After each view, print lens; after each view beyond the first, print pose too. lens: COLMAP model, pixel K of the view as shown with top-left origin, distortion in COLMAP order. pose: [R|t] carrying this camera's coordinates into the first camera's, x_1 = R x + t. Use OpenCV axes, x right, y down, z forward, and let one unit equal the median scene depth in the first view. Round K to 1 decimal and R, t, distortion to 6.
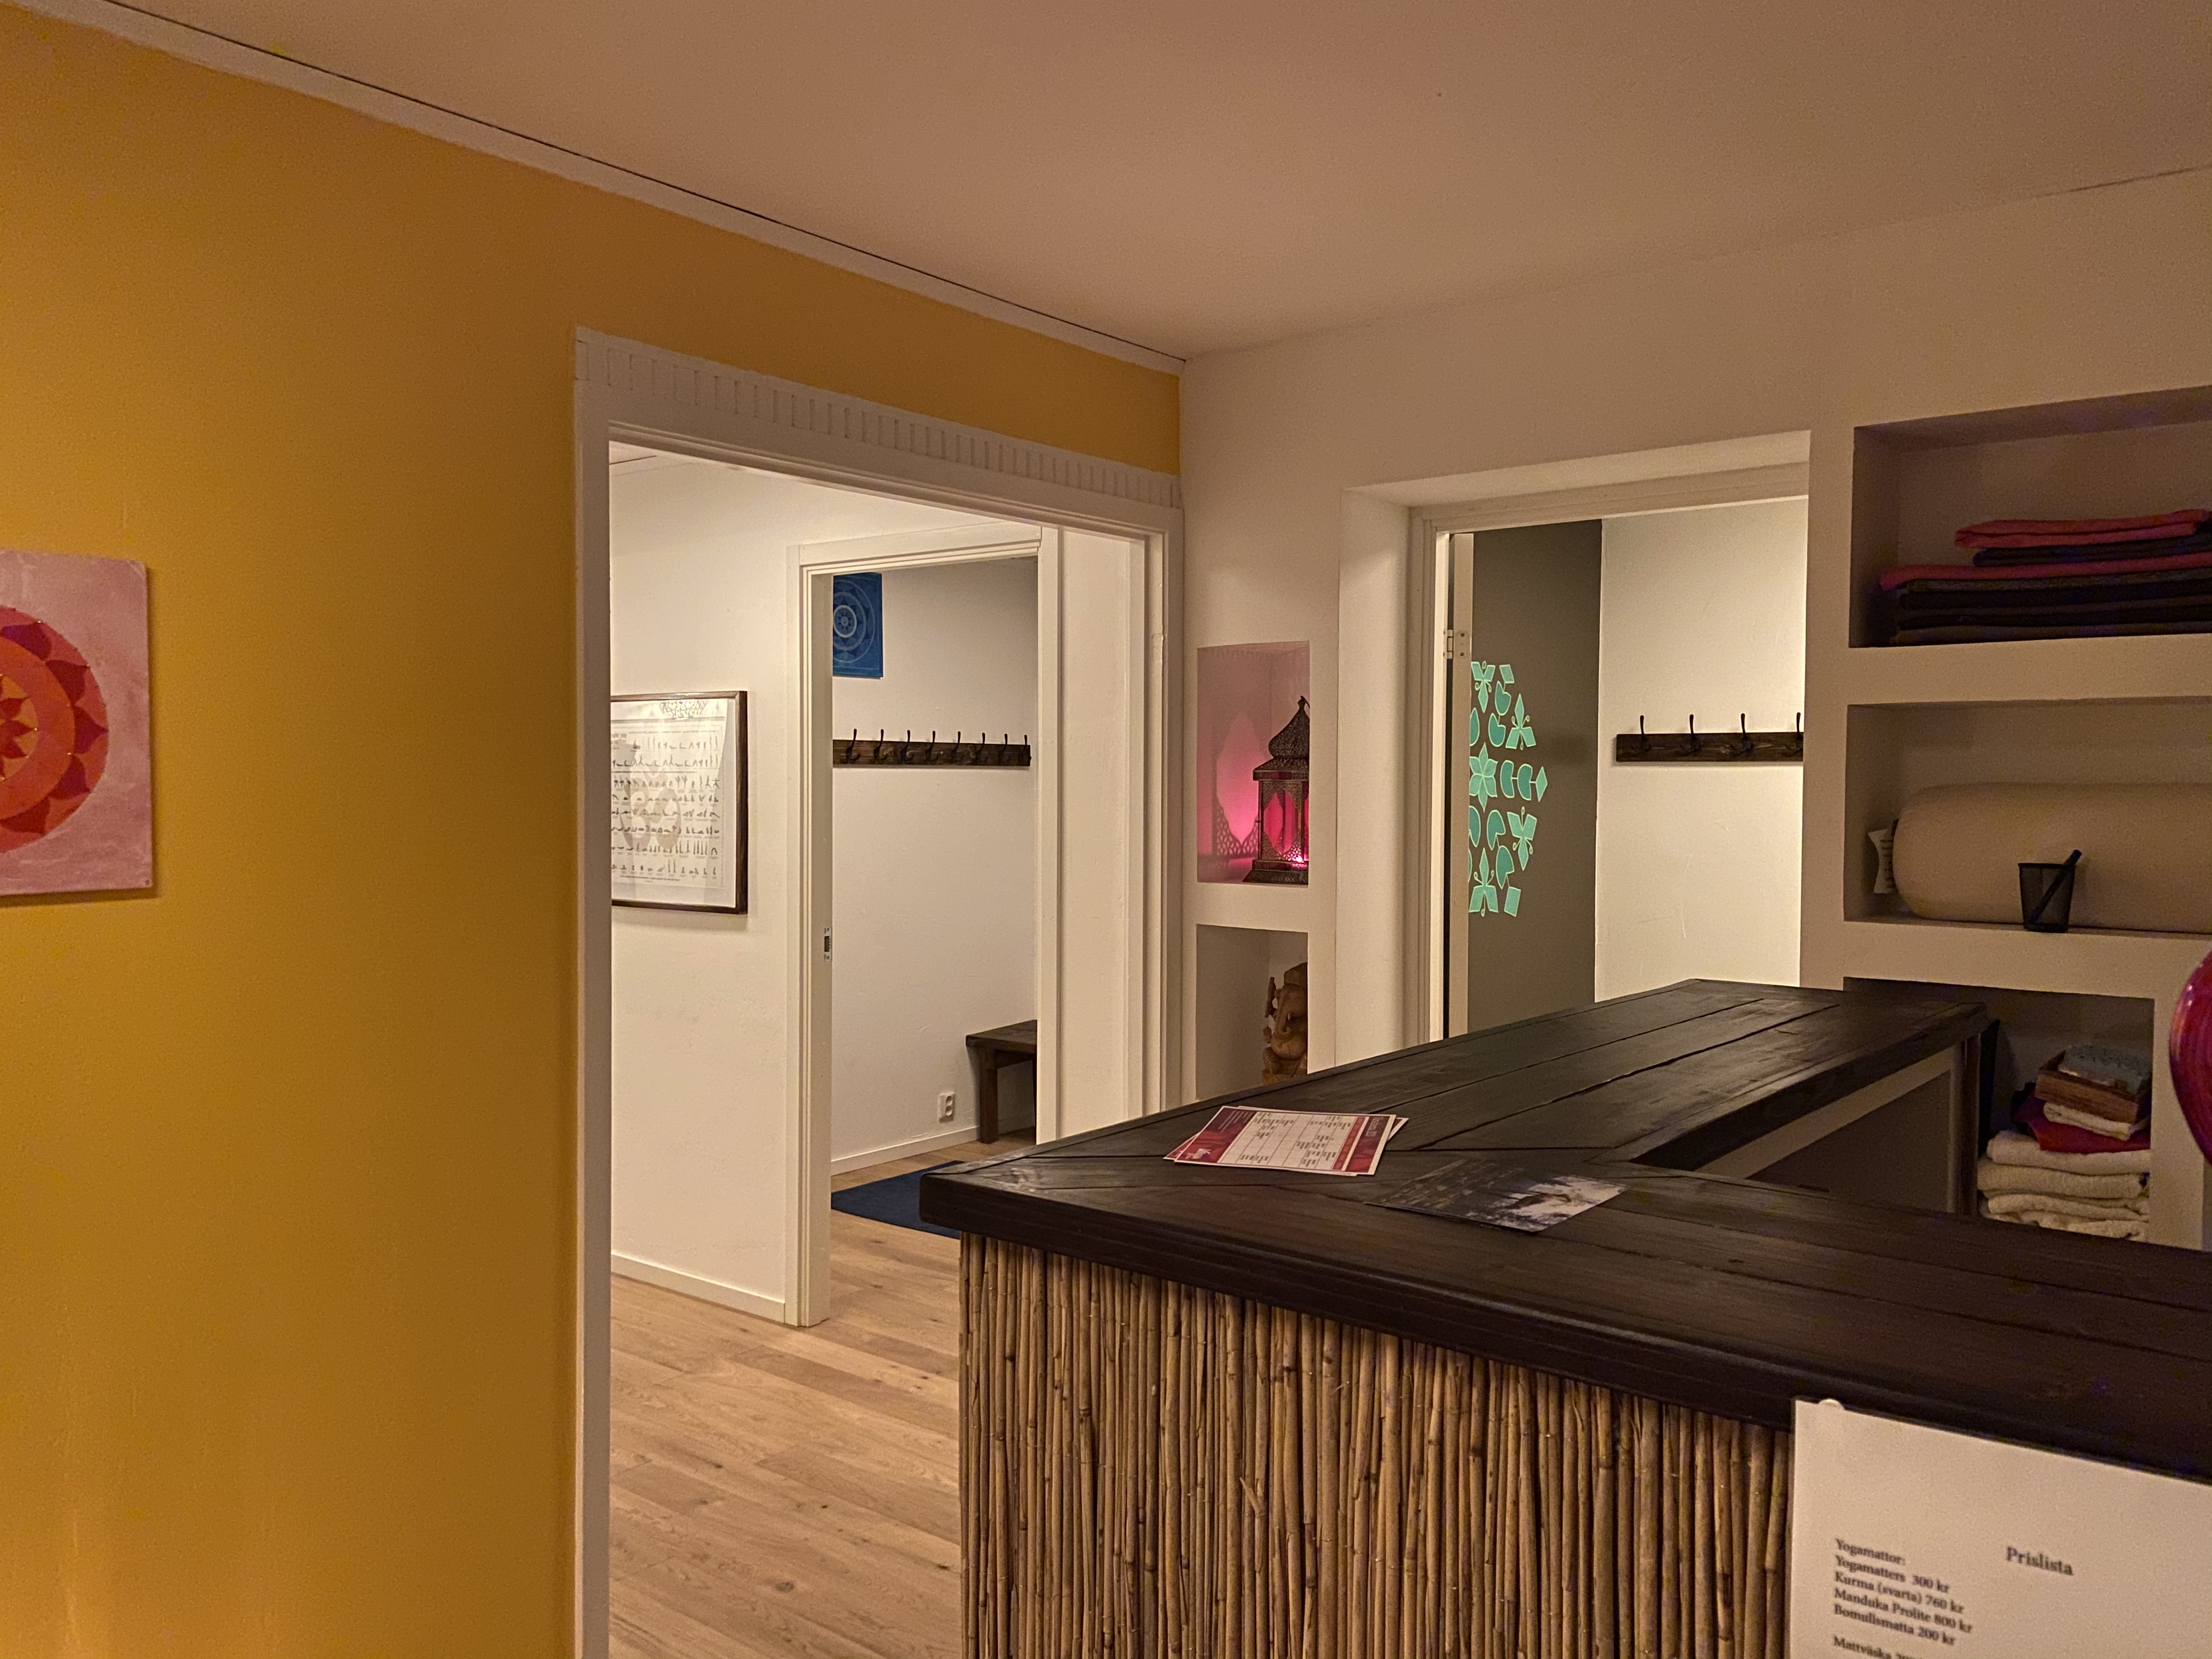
lens RADIAL K [[1666.8, 0, 1121.5], [0, 1666.8, 816.8], [0, 0, 1]] dist [0.103284, -0.112670]
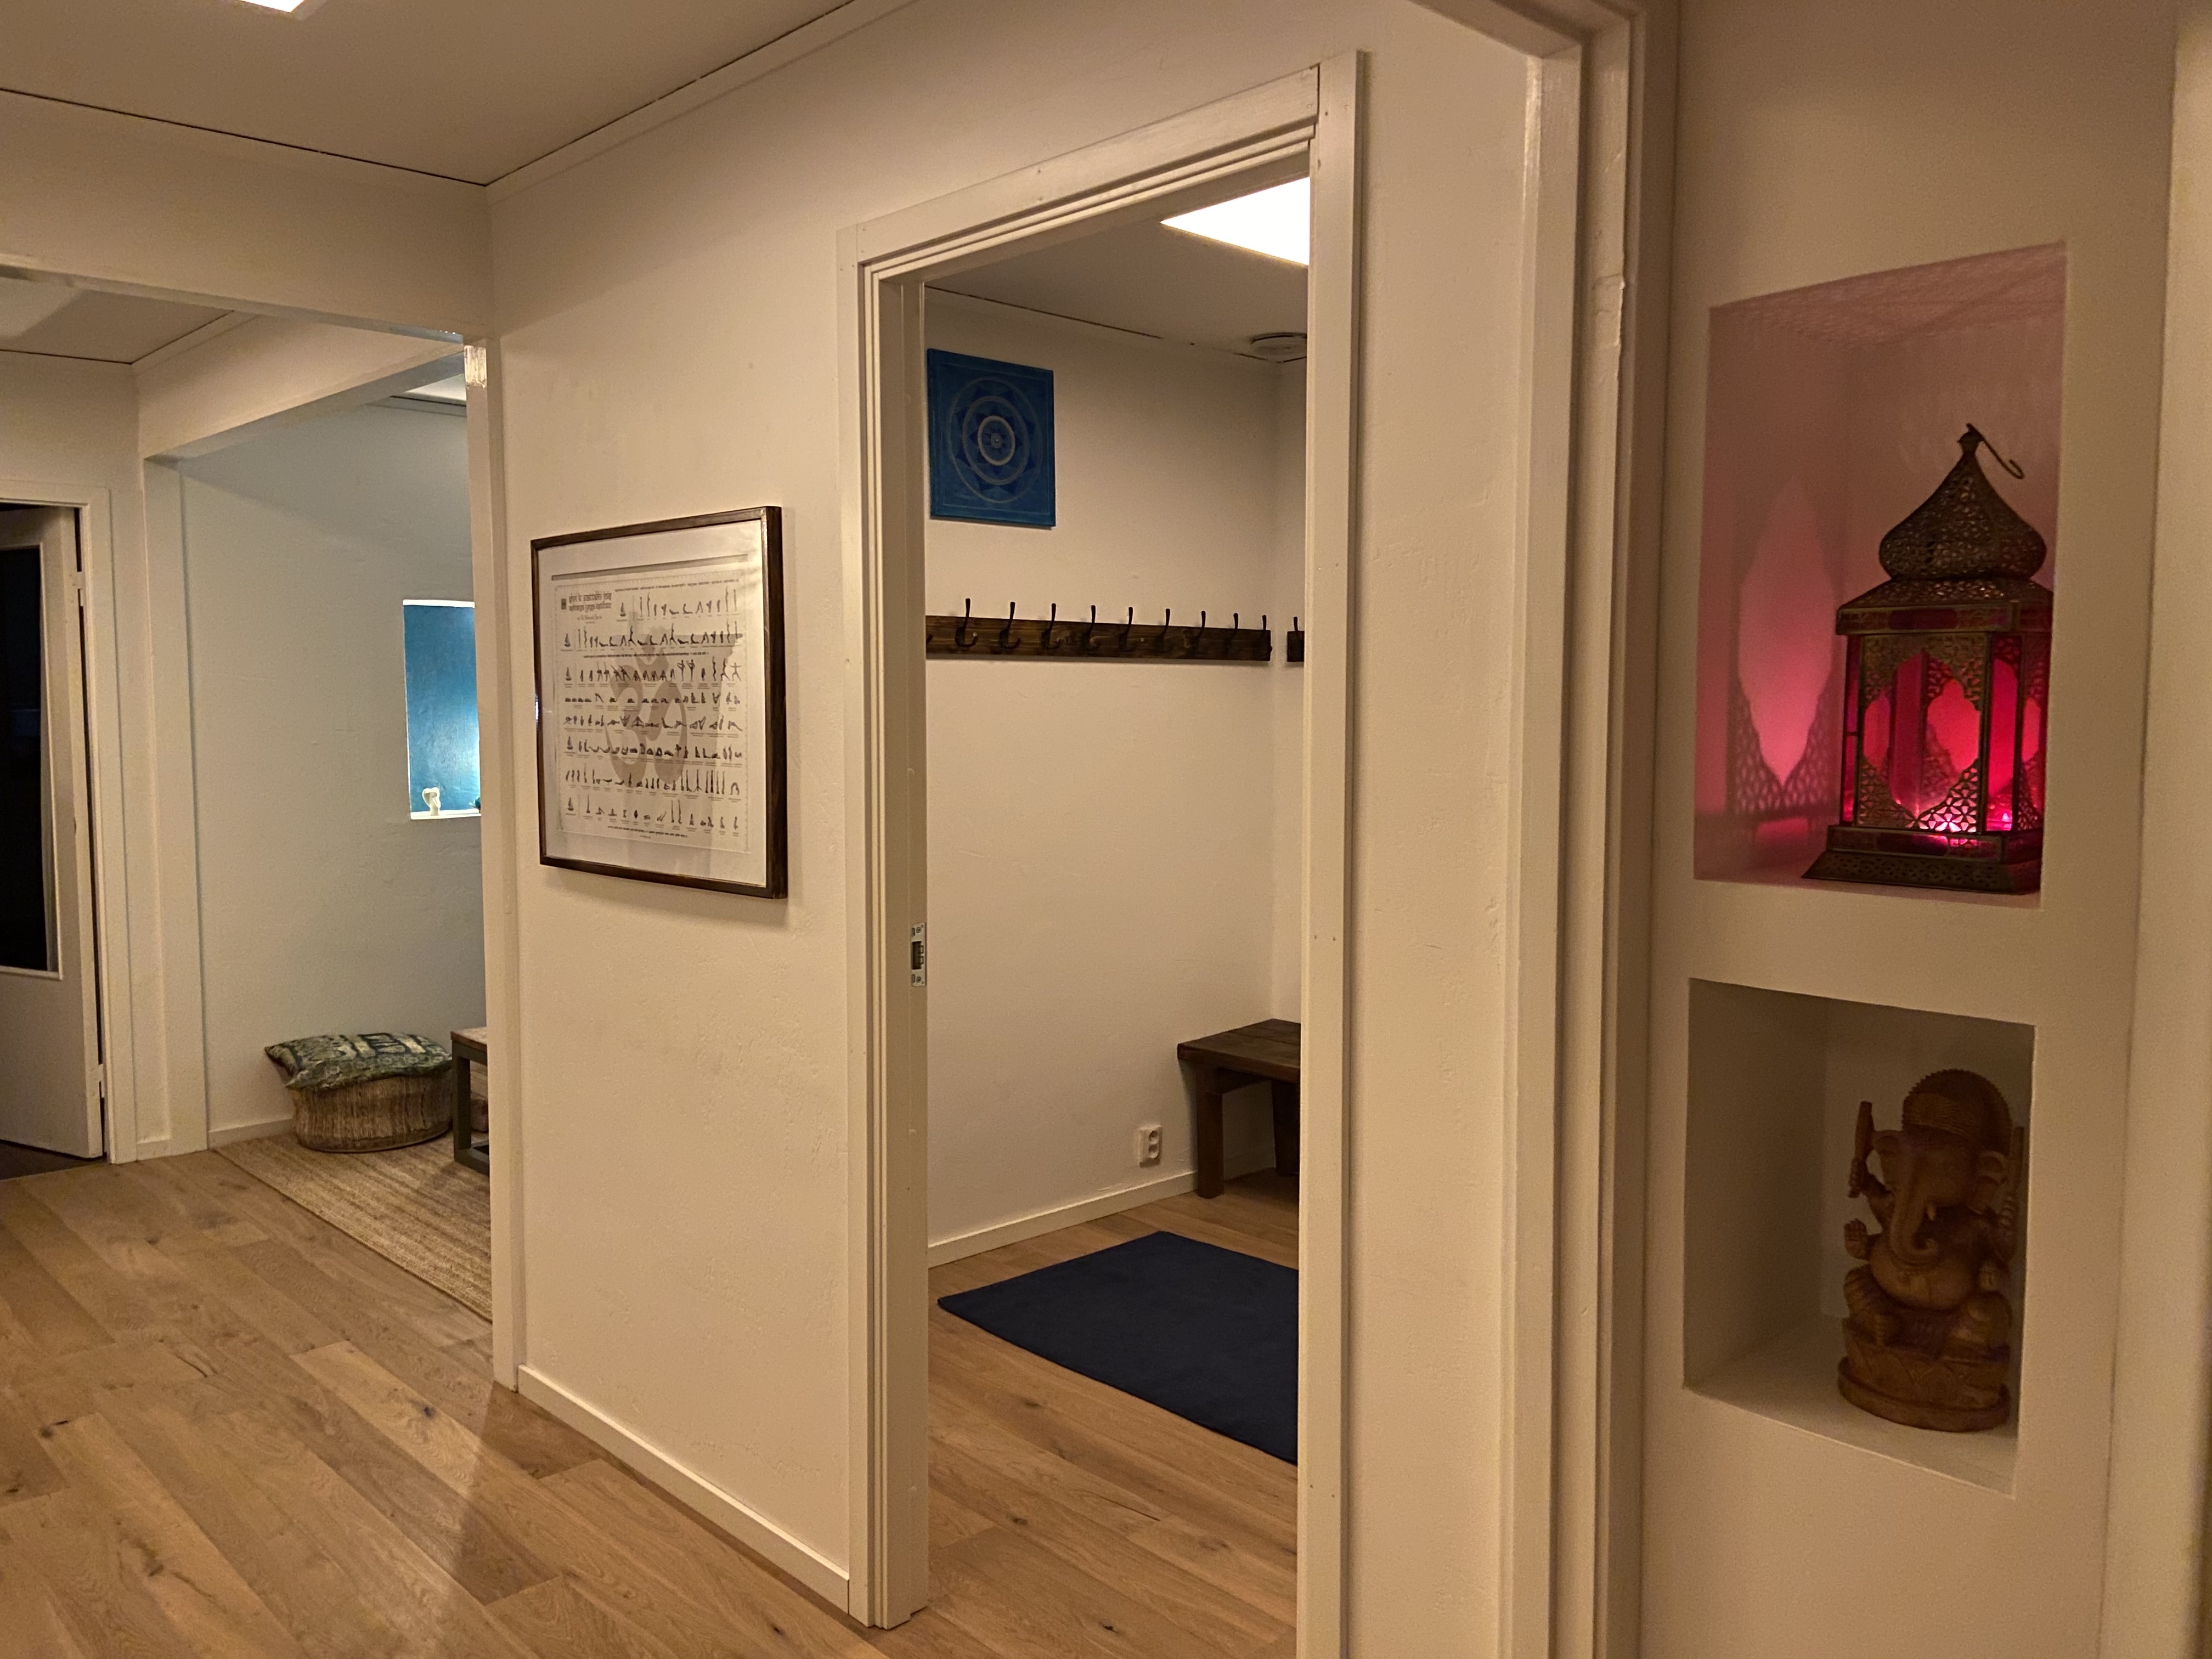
lens RADIAL K [[1666.8, 0, 1097.8], [0, 1666.8, 818.0], [0, 0, 1]] dist [0.103284, -0.112670]
pose [[0.988637, 0.007654, -0.150130, -0.031369], [-0.000503, 0.998866, 0.047609, 0.003052], [0.150324, -0.046992, 0.987519, 0.449207]]
